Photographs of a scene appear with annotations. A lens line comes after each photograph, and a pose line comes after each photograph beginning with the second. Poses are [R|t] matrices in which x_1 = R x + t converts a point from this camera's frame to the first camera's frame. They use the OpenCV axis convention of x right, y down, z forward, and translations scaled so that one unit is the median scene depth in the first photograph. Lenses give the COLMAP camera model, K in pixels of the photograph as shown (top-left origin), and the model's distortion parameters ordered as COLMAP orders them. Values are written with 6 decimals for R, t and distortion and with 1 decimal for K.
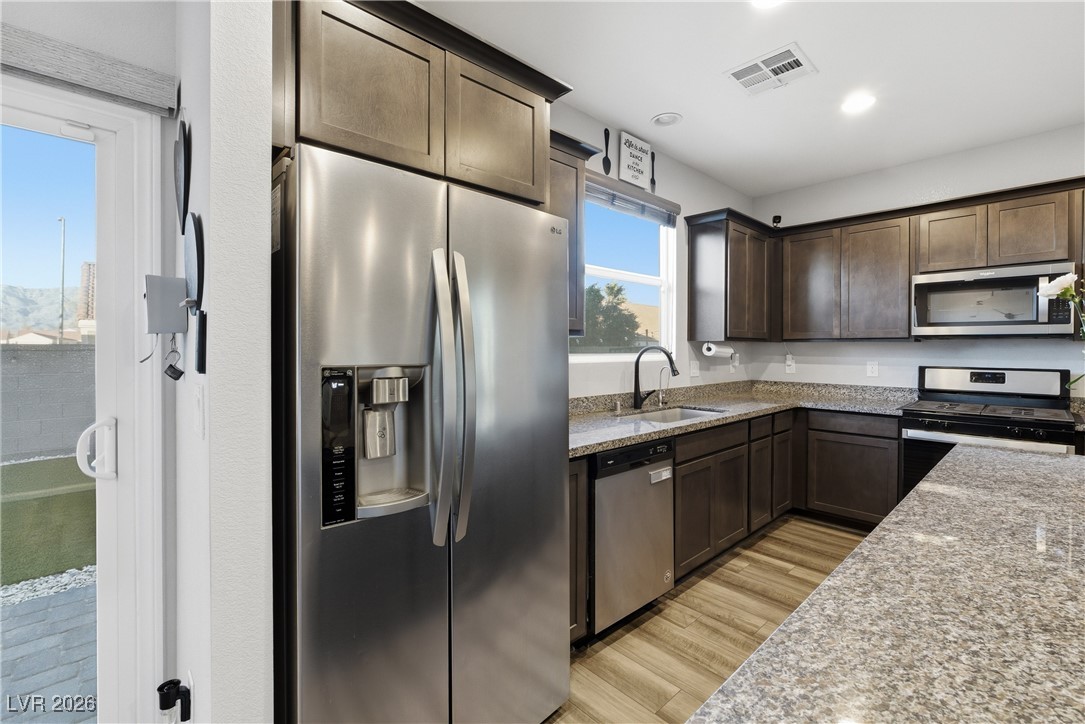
lens RADIAL K [[468.2, 0, 543.8], [0, 468.2, 351.6], [0, 0, 1]] dist [-0.007403, 0.000060]
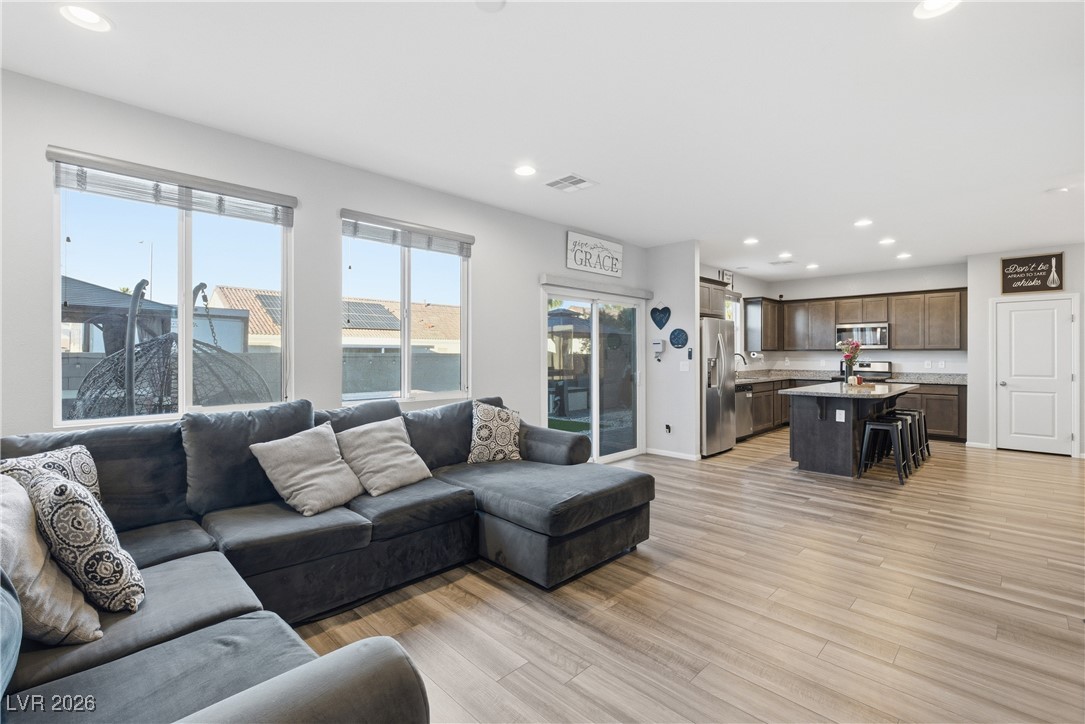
lens RADIAL K [[479.5, 0, 549.4], [0, 479.5, 353.6], [0, 0, 1]] dist [-0.003518, 0.000468]
pose [[0.999128, -0.004111, 0.041540, -0.897613], [0.004413, 0.999965, -0.007164, 0.003160], [-0.041509, 0.007341, 0.999111, -1.582973]]
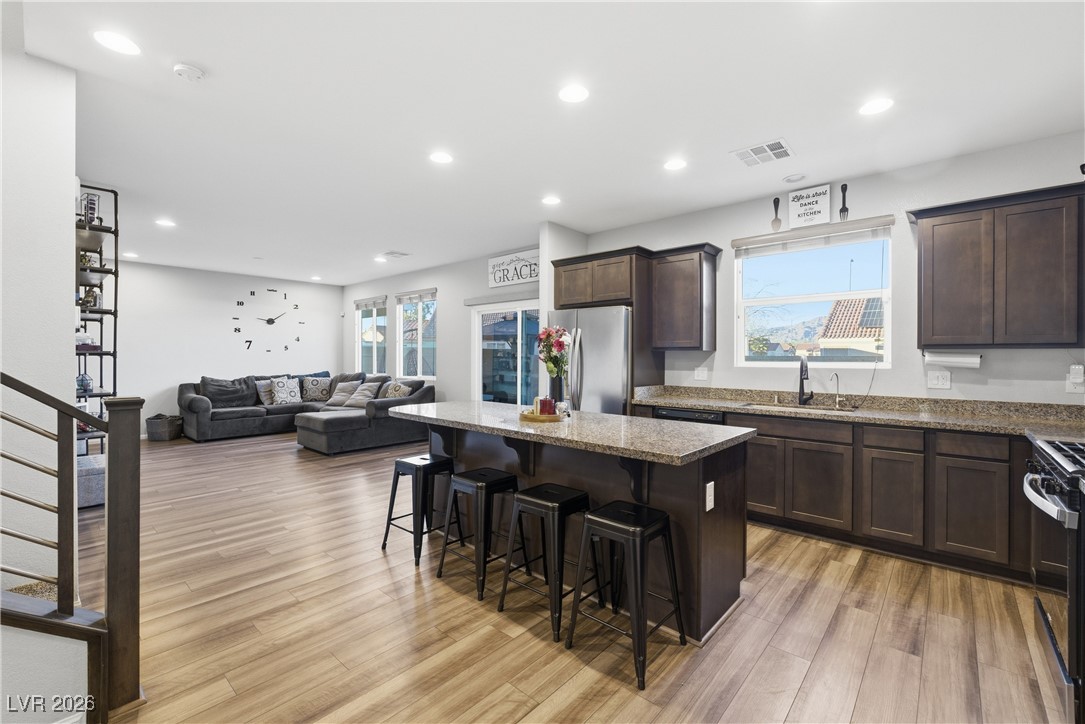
lens RADIAL K [[464.5, 0, 550.6], [0, 464.5, 356.9], [0, 0, 1]] dist [-0.001040, 0.000181]
pose [[0.102149, -0.002370, -0.994766, 1.383488], [-0.010267, 0.999941, -0.003437, 0.003664], [0.994716, 0.010564, 0.102119, 0.195946]]
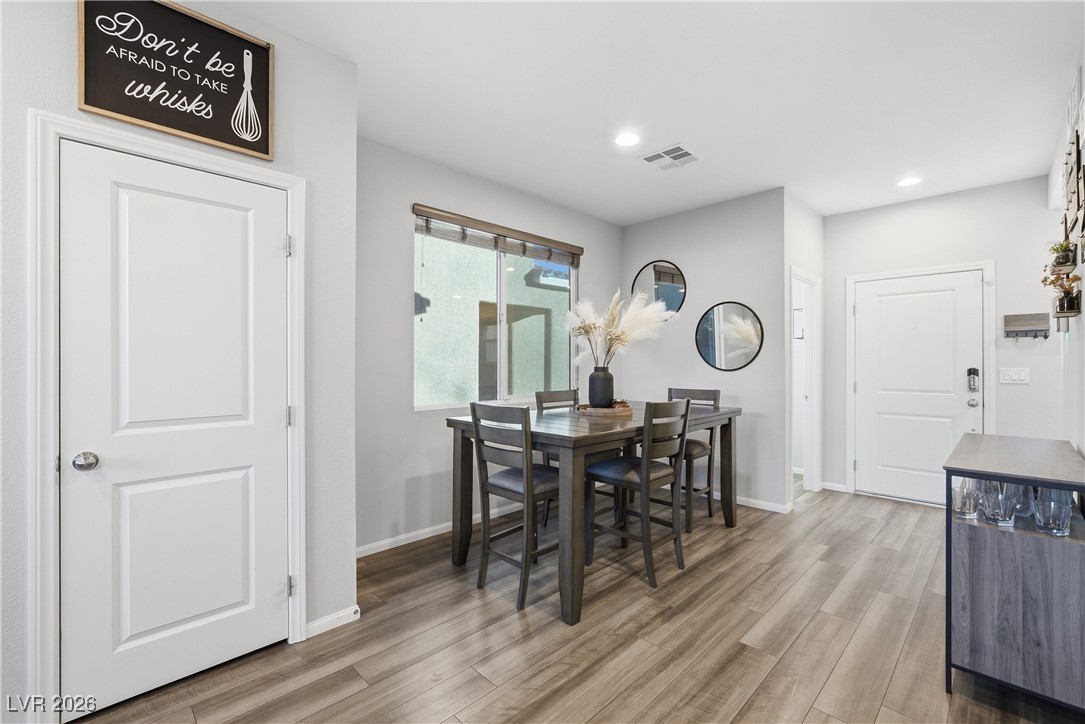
lens RADIAL K [[467.7, 0, 552.2], [0, 467.7, 359.8], [0, 0, 1]] dist [-0.003637, 0.000566]
pose [[-0.039192, -0.003693, 0.999225, 0.673147], [0.004485, 0.999982, 0.003872, 0.016365], [-0.999222, 0.004633, -0.039175, -0.033748]]
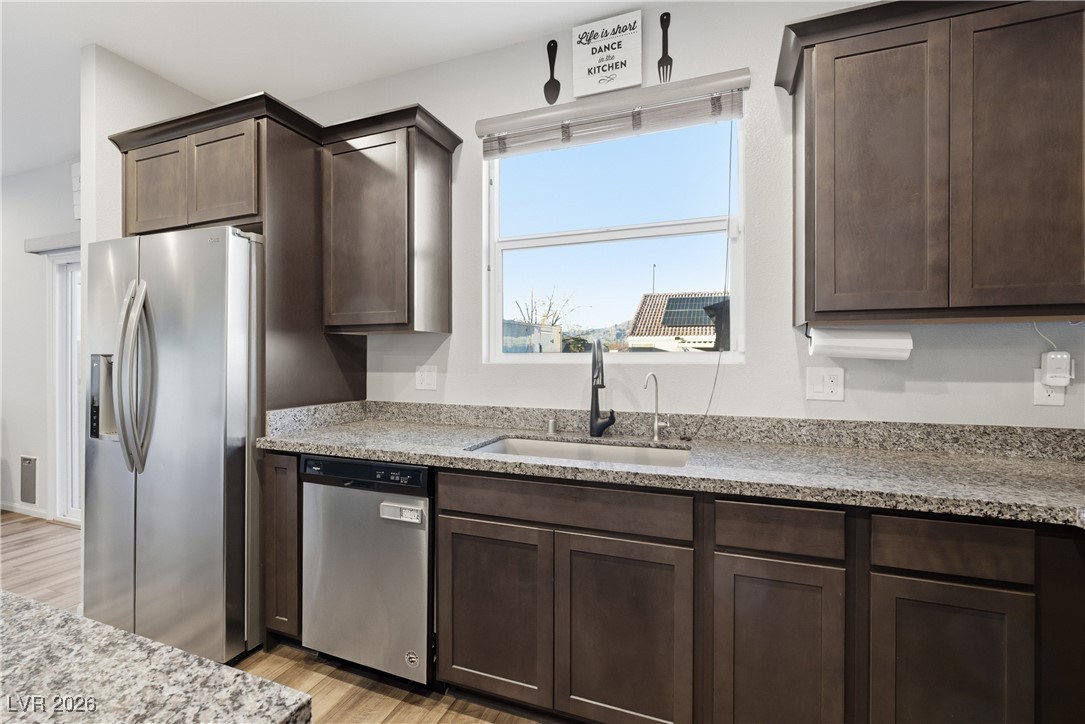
lens RADIAL K [[467.7, 0, 552.2], [0, 467.7, 359.8], [0, 0, 1]] dist [-0.003637, 0.000566]
pose [[0.448875, 0.000772, -0.893594, 0.755786], [-0.003950, 0.999992, -0.001121, 0.016880], [0.893586, 0.004033, 0.448874, 0.656588]]
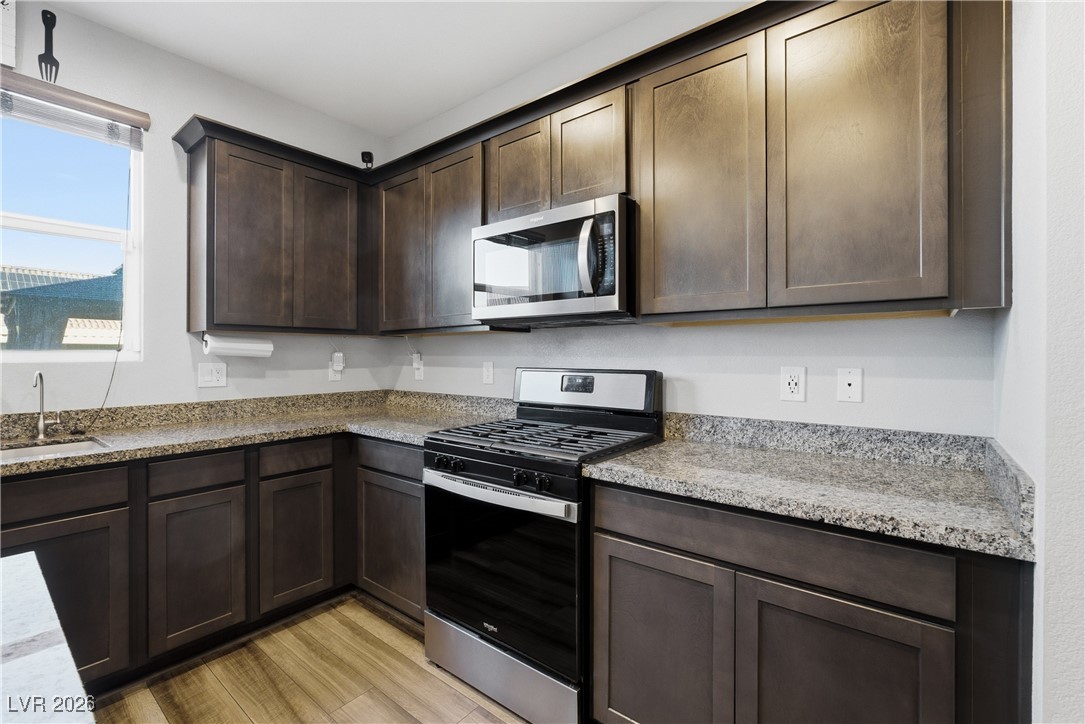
lens RADIAL K [[471.7, 0, 546.0], [0, 471.7, 355.1], [0, 0, 1]] dist [-0.004674, 0.000038]
pose [[0.989371, -0.004300, 0.145352, 0.833058], [0.005333, 0.999963, -0.006716, 0.019584], [-0.145317, 0.007419, 0.989357, 0.348032]]
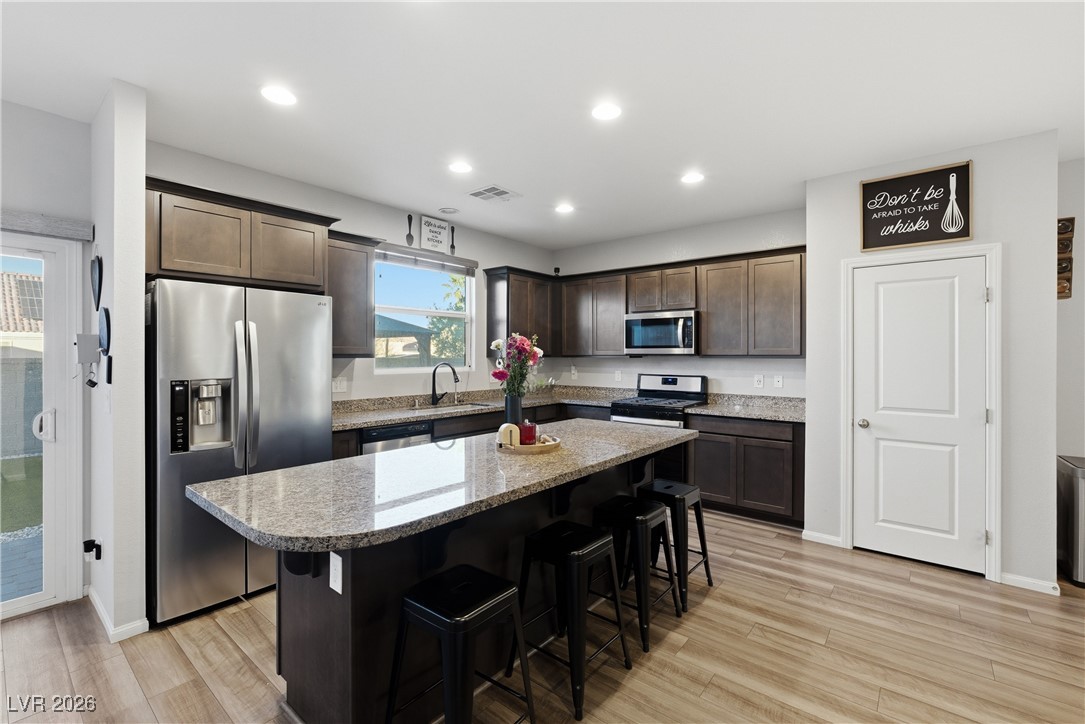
lens RADIAL K [[471.7, 0, 546.0], [0, 471.7, 355.1], [0, 0, 1]] dist [-0.004674, 0.000038]
pose [[0.990678, -0.002722, 0.136200, 0.344512], [0.003661, 0.999971, -0.006645, -0.022736], [-0.136178, 0.007081, 0.990659, -0.506561]]
